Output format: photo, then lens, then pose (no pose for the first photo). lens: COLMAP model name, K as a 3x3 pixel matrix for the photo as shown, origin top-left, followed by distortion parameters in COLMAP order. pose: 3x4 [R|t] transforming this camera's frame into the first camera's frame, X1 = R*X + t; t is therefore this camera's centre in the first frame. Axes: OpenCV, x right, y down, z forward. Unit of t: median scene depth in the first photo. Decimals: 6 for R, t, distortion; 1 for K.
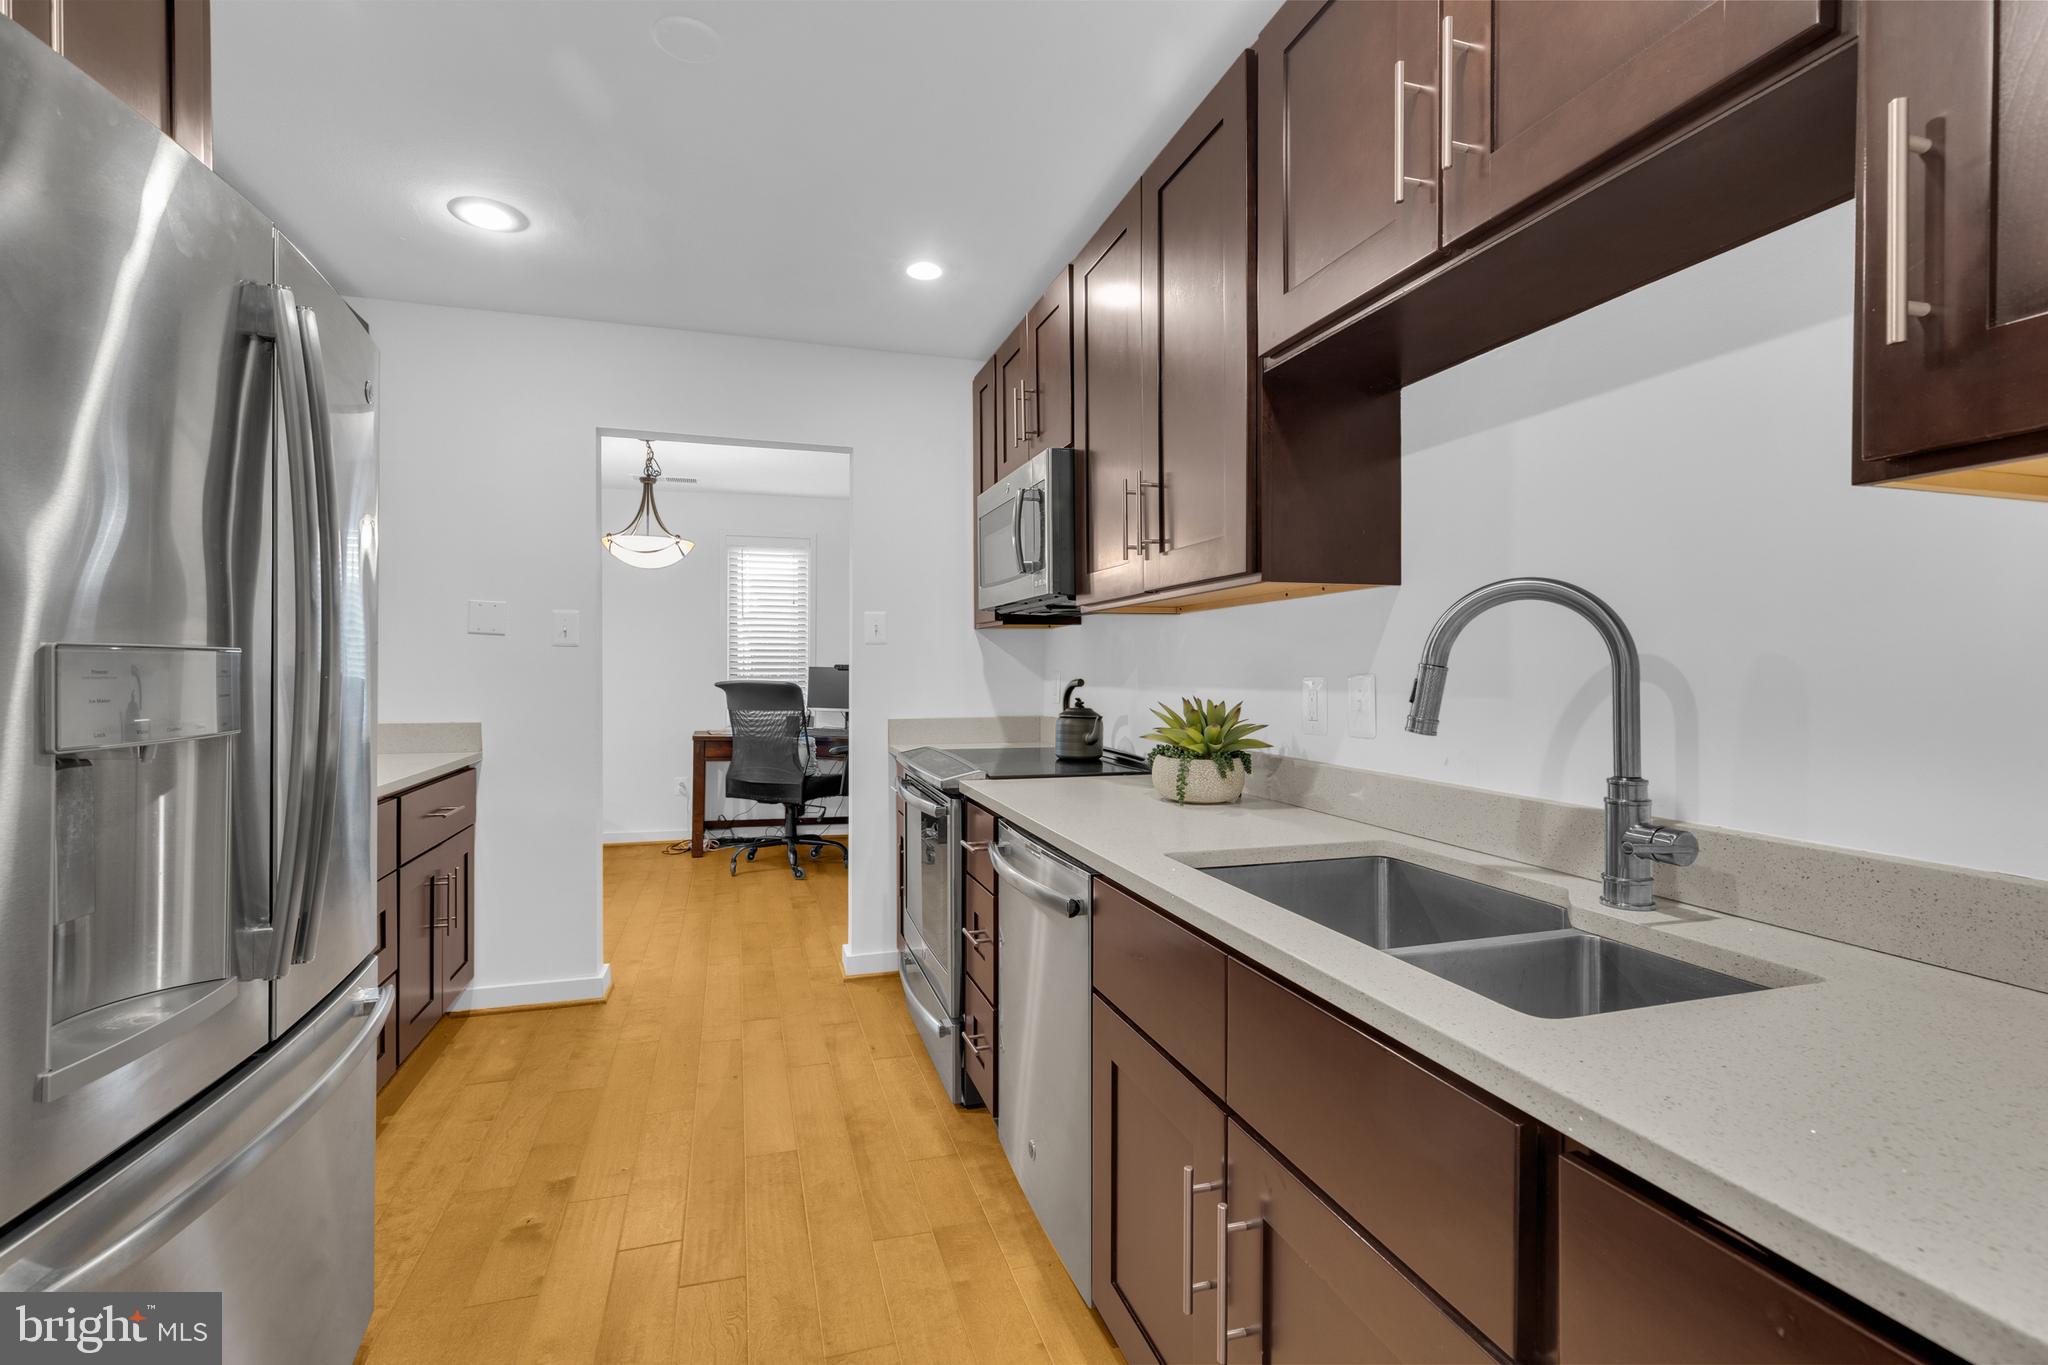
lens RADIAL K [[910.7, 0, 1016.9], [0, 910.7, 677.5], [0, 0, 1]] dist [0.003660, 0.000265]
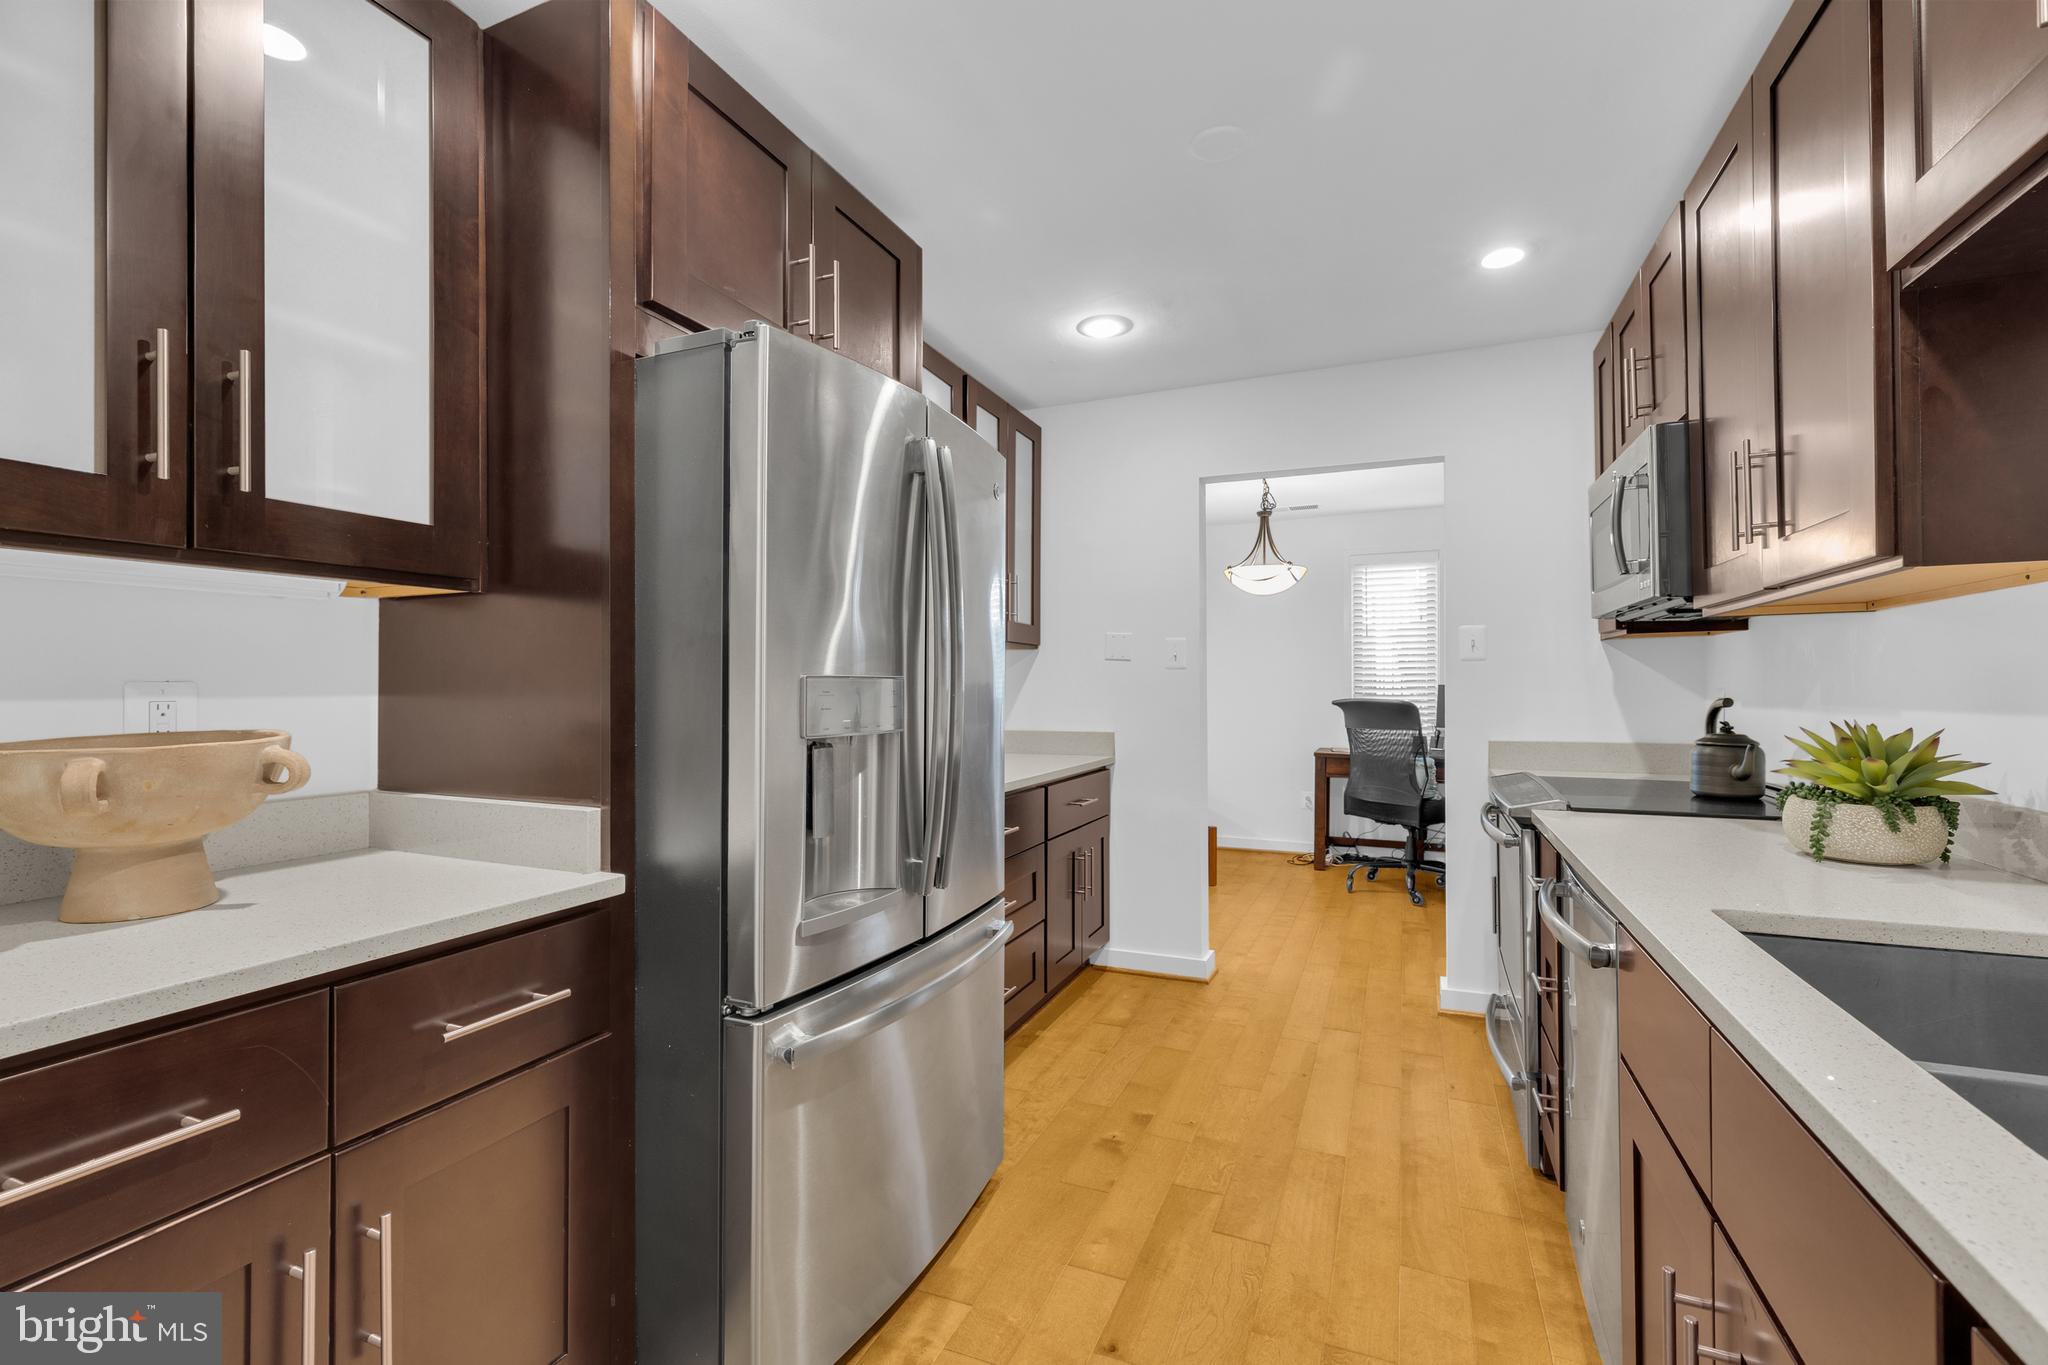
lens RADIAL K [[910.7, 0, 1016.9], [0, 910.7, 677.5], [0, 0, 1]] dist [0.003660, 0.000265]
pose [[0.763774, -0.012369, -0.645365, 0.118326], [-0.000746, 0.999799, -0.020044, 0.000415], [0.645483, 0.015791, 0.763612, -0.024070]]
